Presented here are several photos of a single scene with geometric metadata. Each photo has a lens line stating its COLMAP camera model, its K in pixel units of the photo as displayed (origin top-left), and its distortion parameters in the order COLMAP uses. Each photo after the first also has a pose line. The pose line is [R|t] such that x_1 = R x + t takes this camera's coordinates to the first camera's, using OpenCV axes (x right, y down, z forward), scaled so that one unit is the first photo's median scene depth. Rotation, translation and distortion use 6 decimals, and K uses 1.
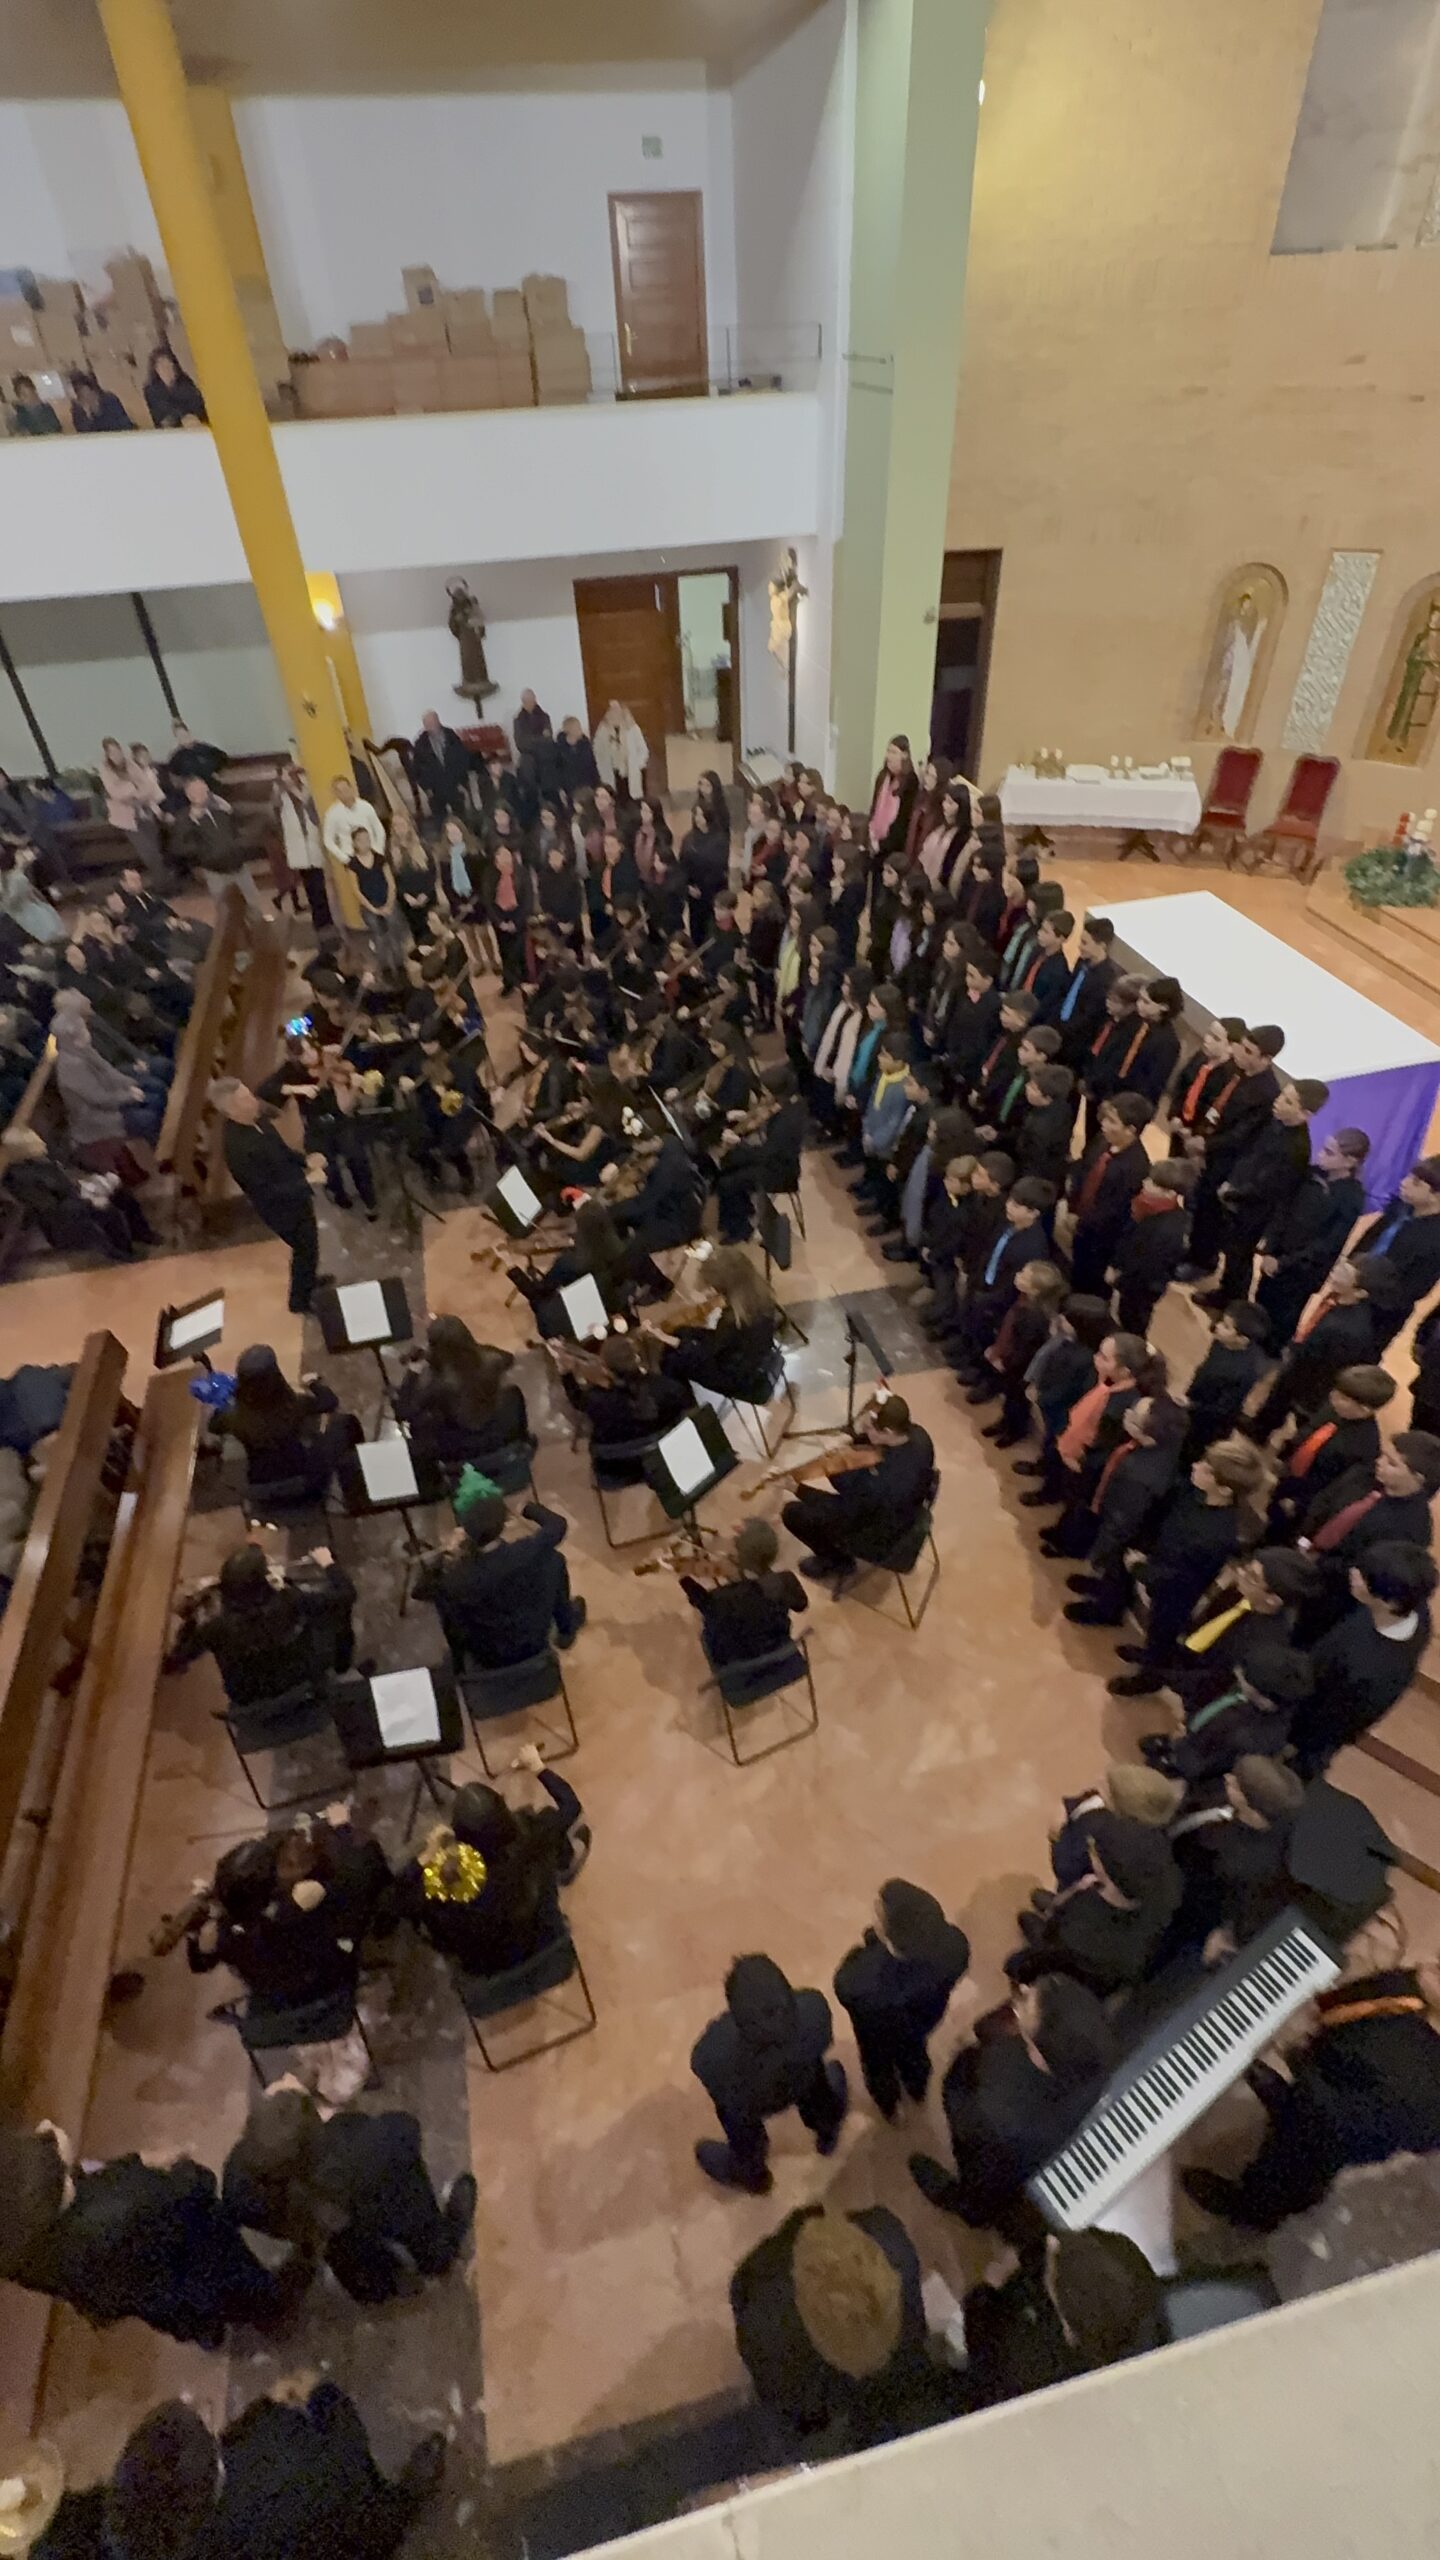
lens RADIAL K [[1144.0, 0, 712.3], [0, 1144.0, 1280.8], [0, 0, 1]] dist [0.001947, 0.000280]
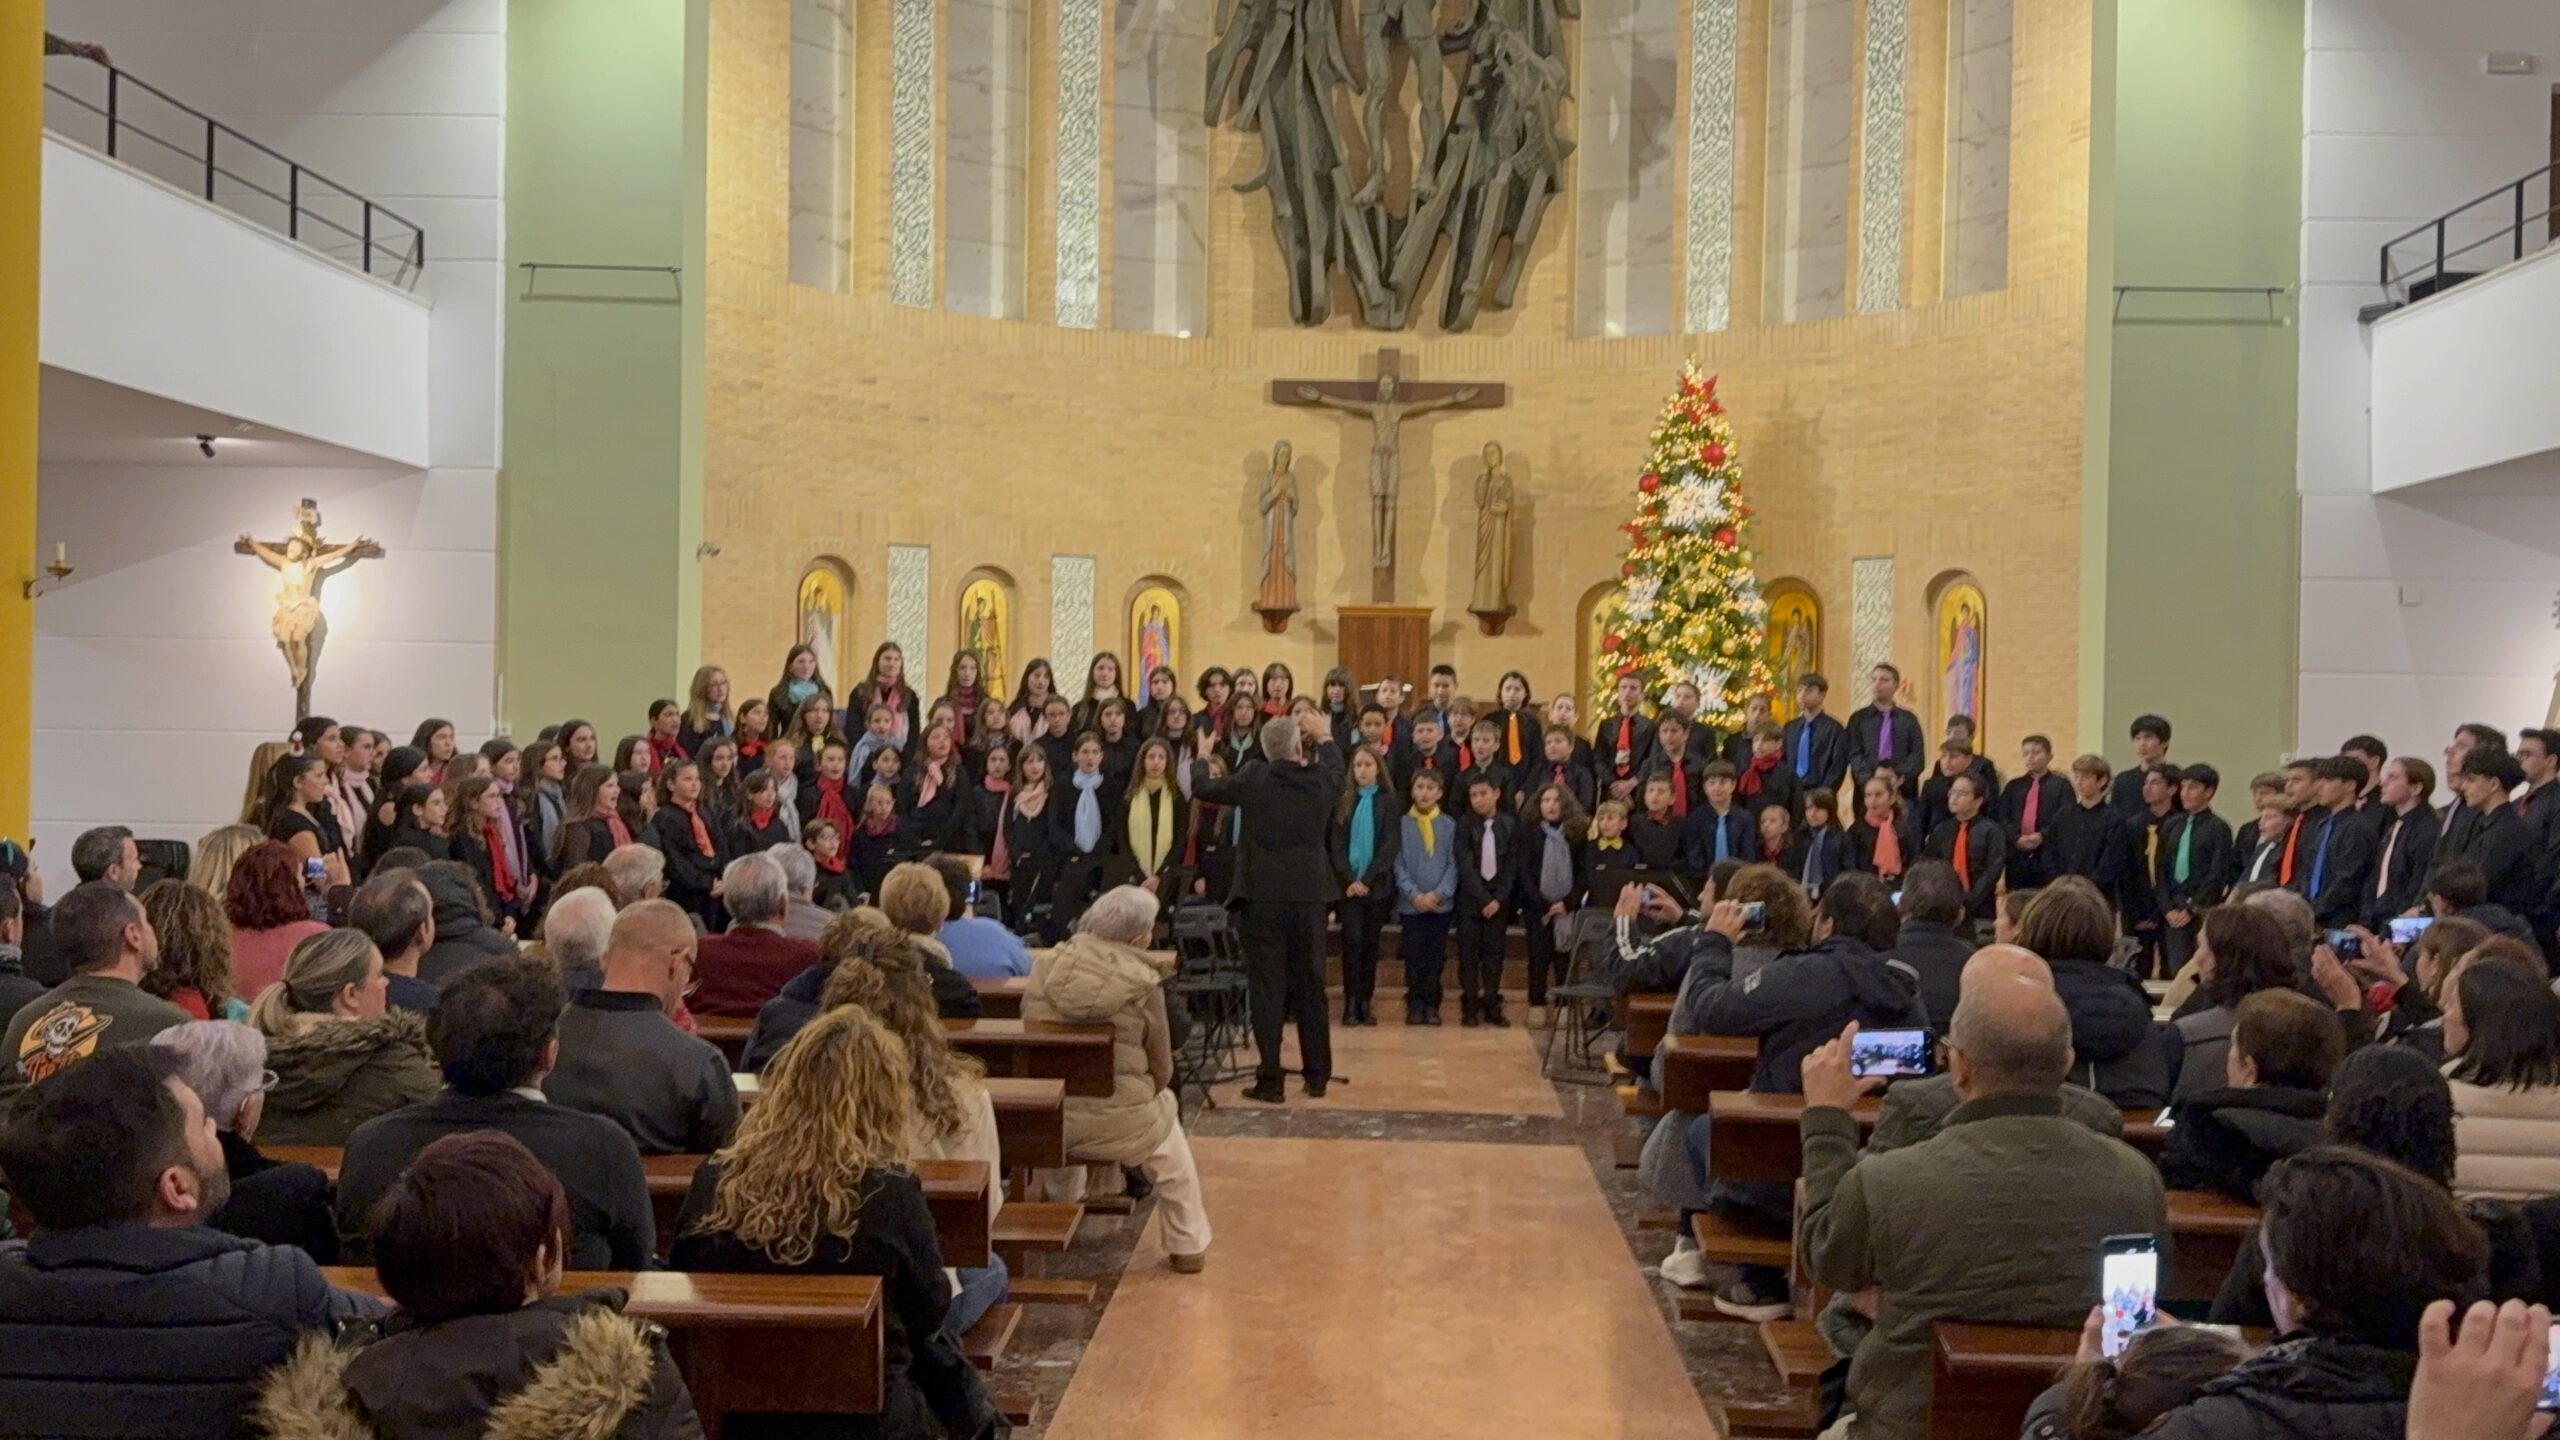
lens RADIAL K [[2461.2, 0, 1294.5], [0, 2461.2, 724.0], [0, 0, 1]] dist [0.138703, 0.000000]
pose [[0.271517, 0.044249, 0.961416, -1.264665], [0.616071, 0.759473, -0.208942, 0.092180], [-0.739415, 0.649032, 0.178950, 0.483160]]
